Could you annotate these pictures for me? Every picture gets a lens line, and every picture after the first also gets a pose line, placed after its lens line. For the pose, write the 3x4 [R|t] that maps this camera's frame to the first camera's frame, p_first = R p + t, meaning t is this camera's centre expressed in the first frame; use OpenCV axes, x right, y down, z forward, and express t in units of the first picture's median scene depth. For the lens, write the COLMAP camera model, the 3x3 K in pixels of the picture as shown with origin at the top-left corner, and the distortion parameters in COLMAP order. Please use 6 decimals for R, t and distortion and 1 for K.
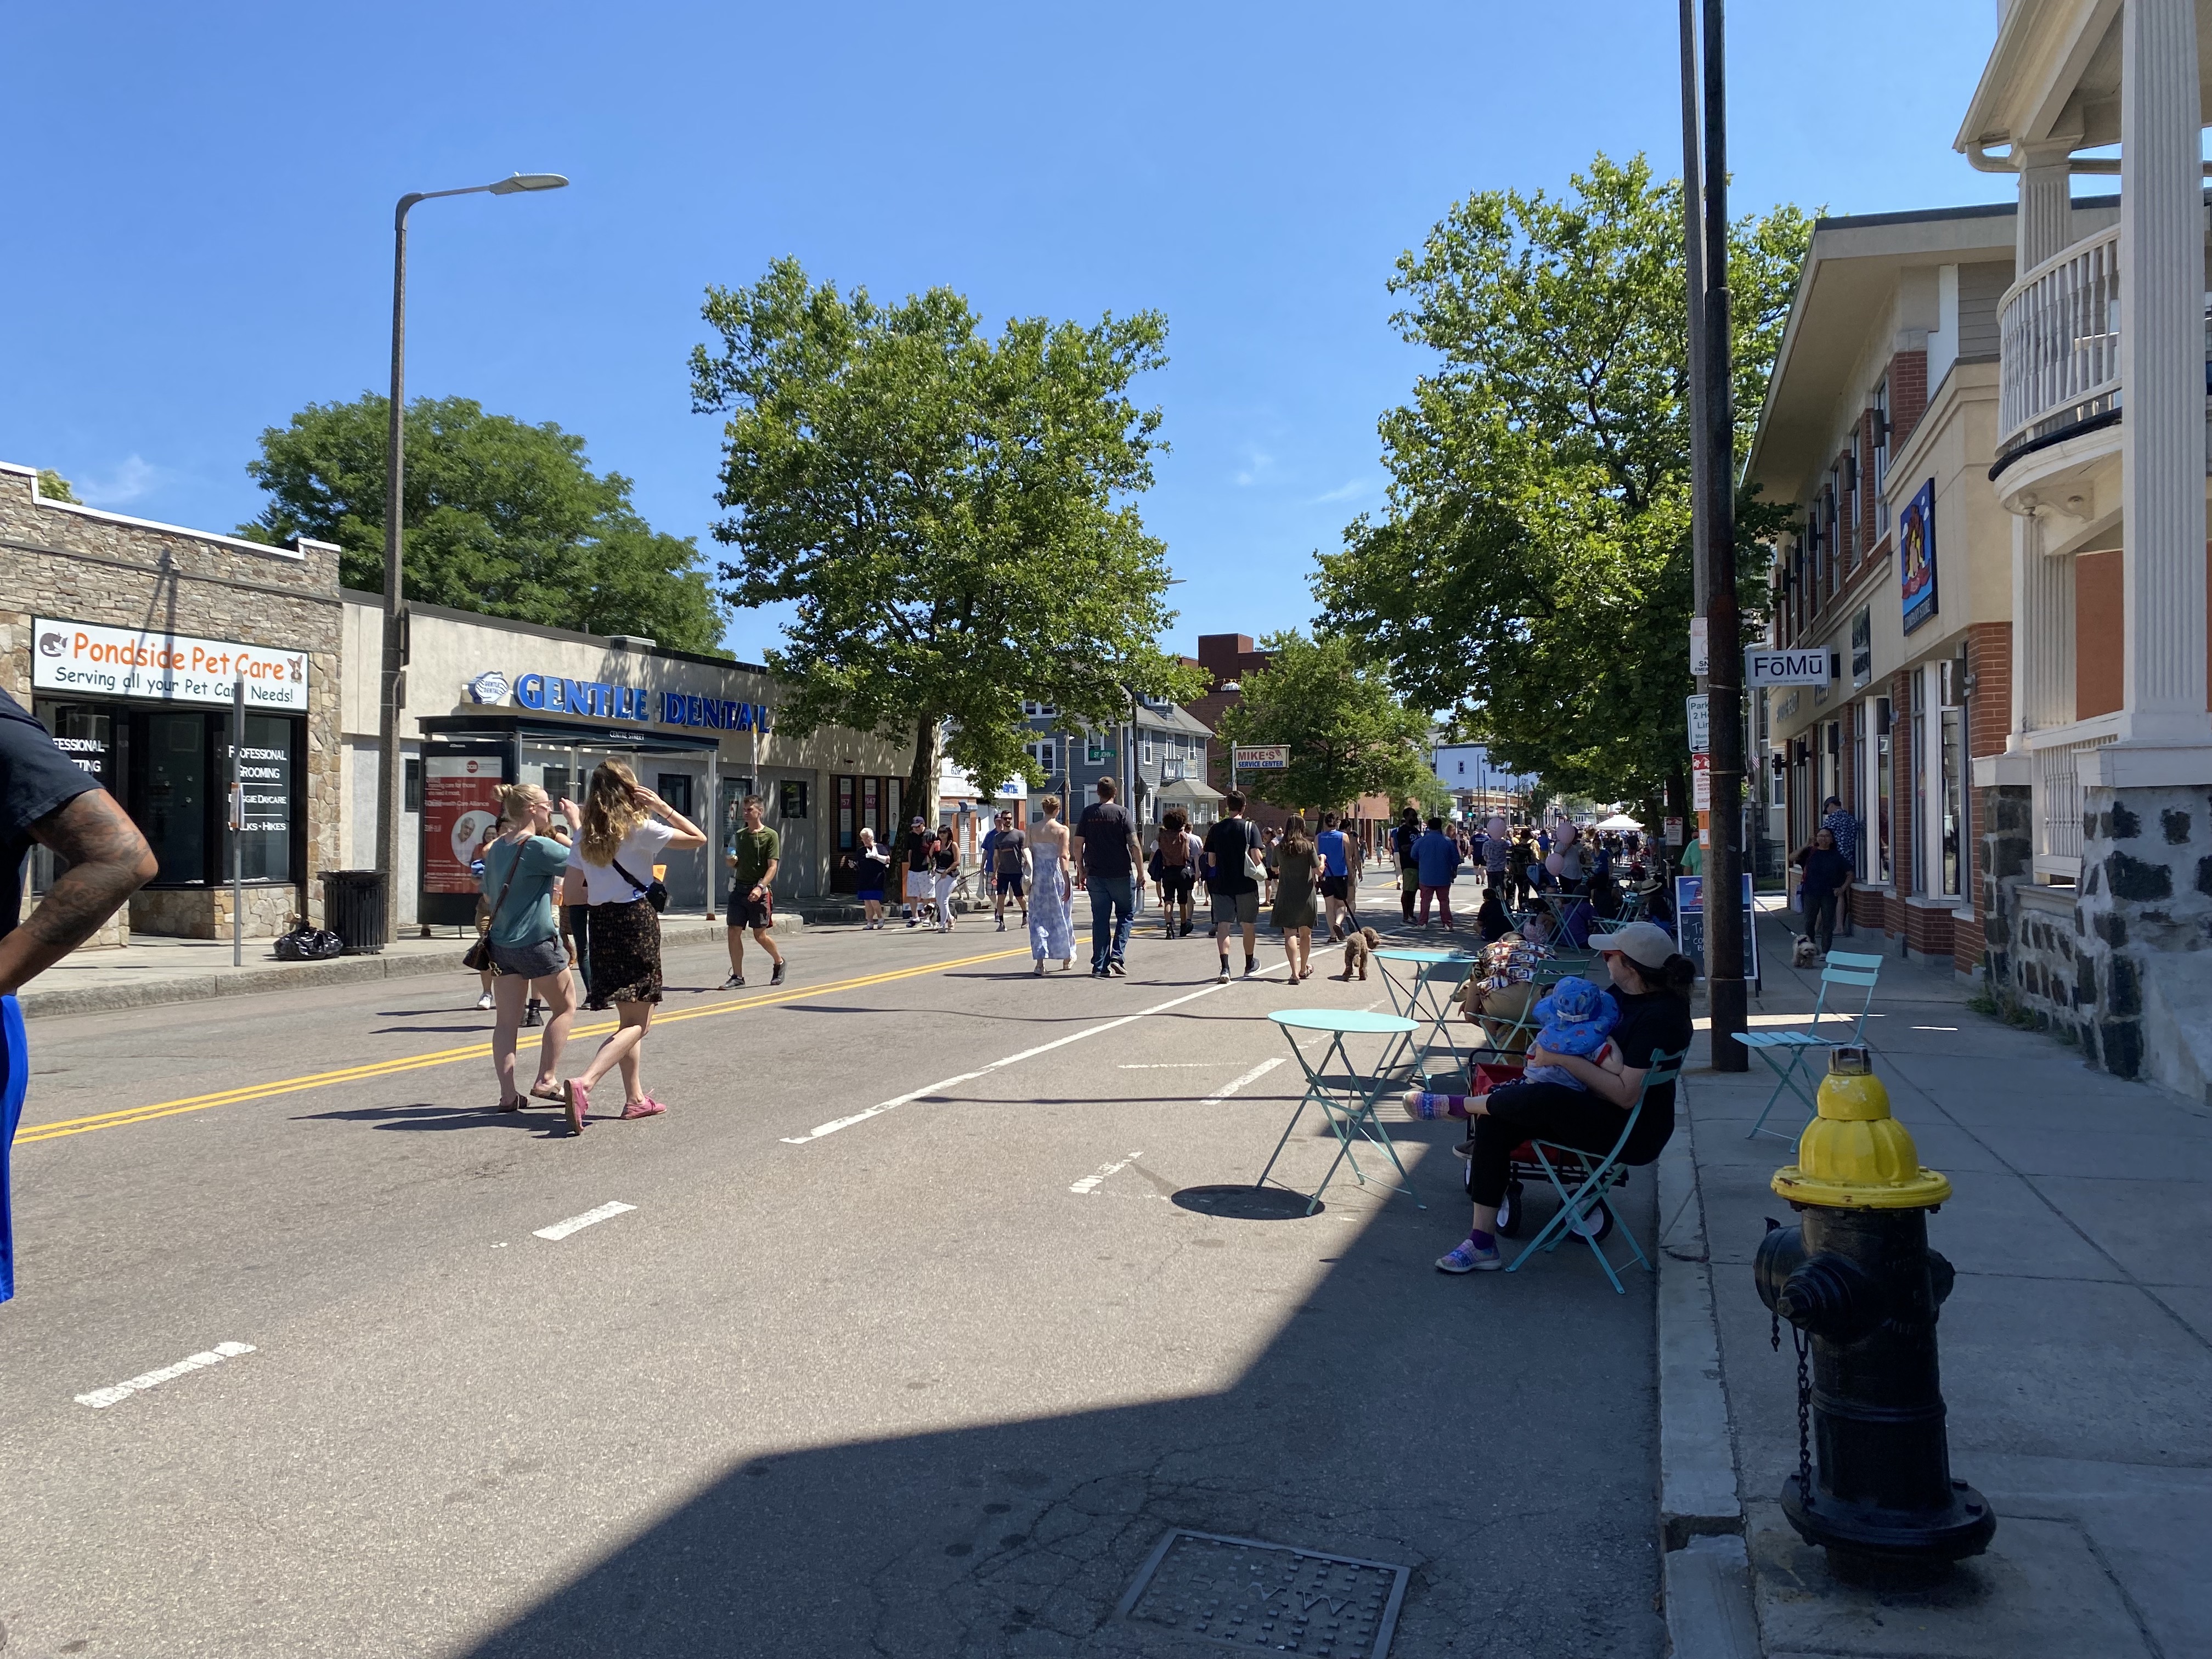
lens RADIAL K [[1676.1, 0, 1107.0], [0, 1676.1, 827.6], [0, 0, 1]] dist [-0.013937, -0.002139]
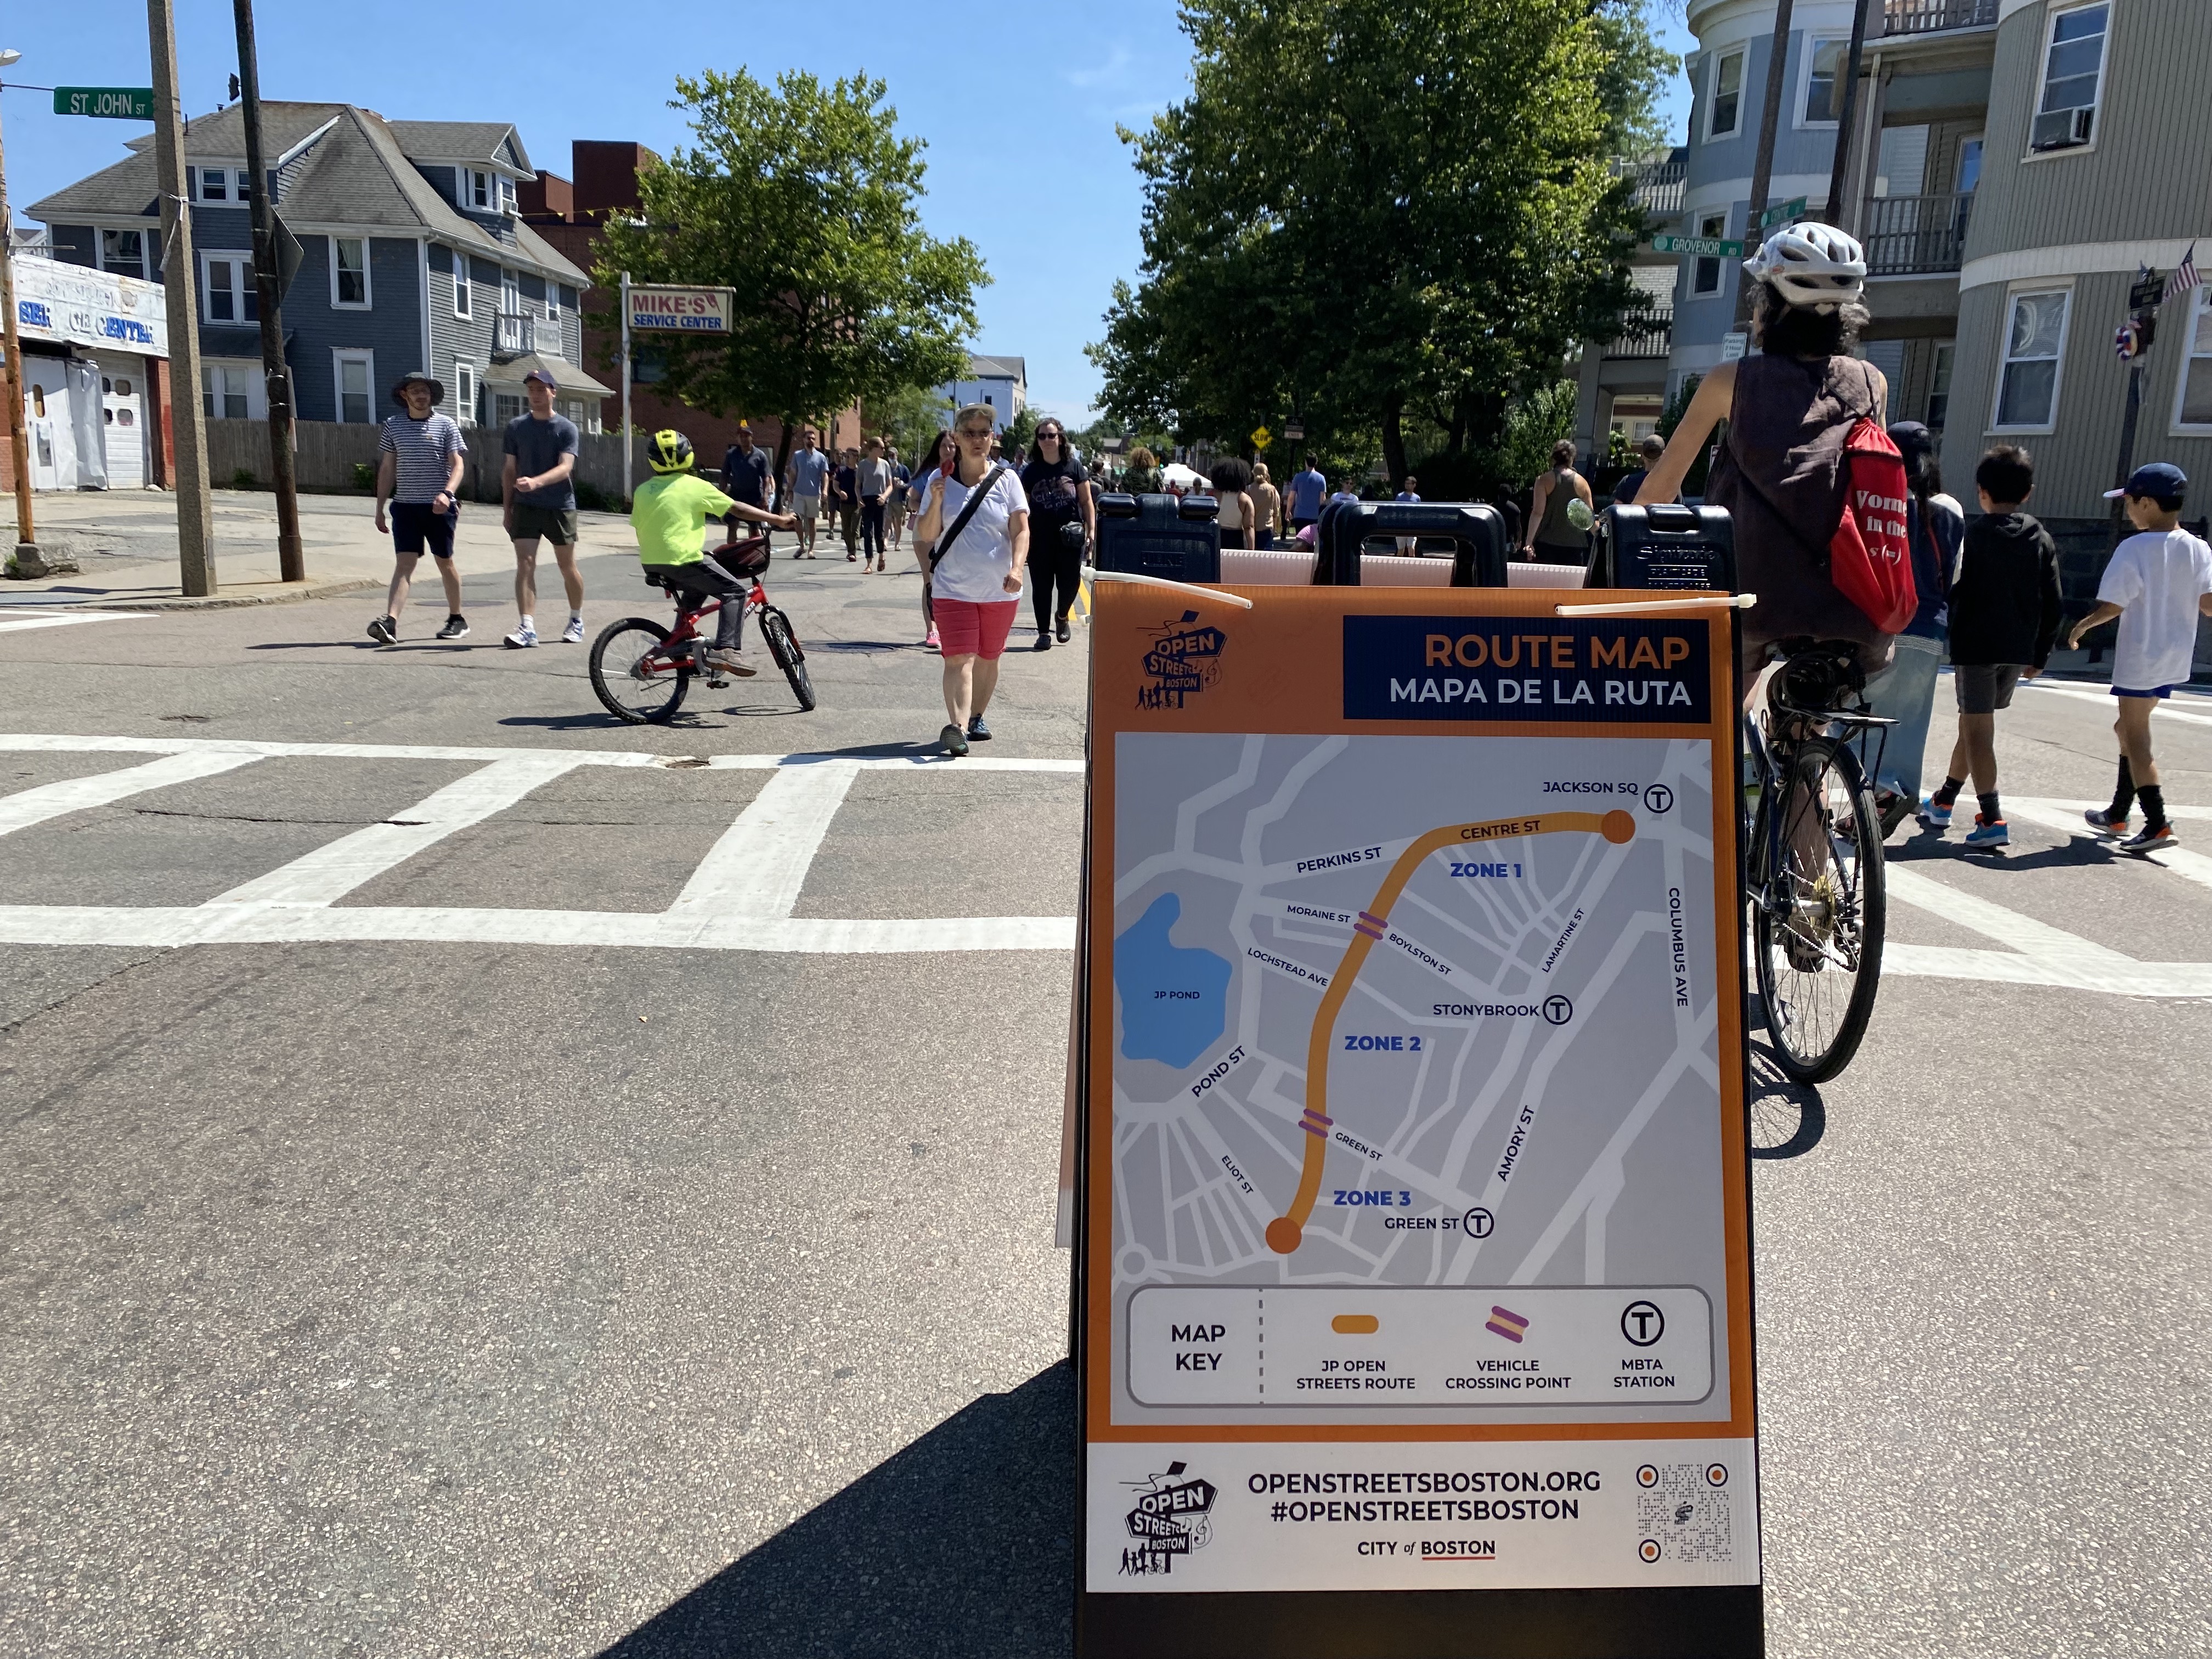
lens RADIAL K [[1676.1, 0, 1109.1], [0, 1676.1, 824.1], [0, 0, 1]] dist [-0.013937, -0.002139]
pose [[0.940130, -0.022793, 0.340053, 0.033744], [-0.047890, 0.979027, 0.198020, 0.005602], [-0.337435, -0.202449, 0.919322, 0.403776]]
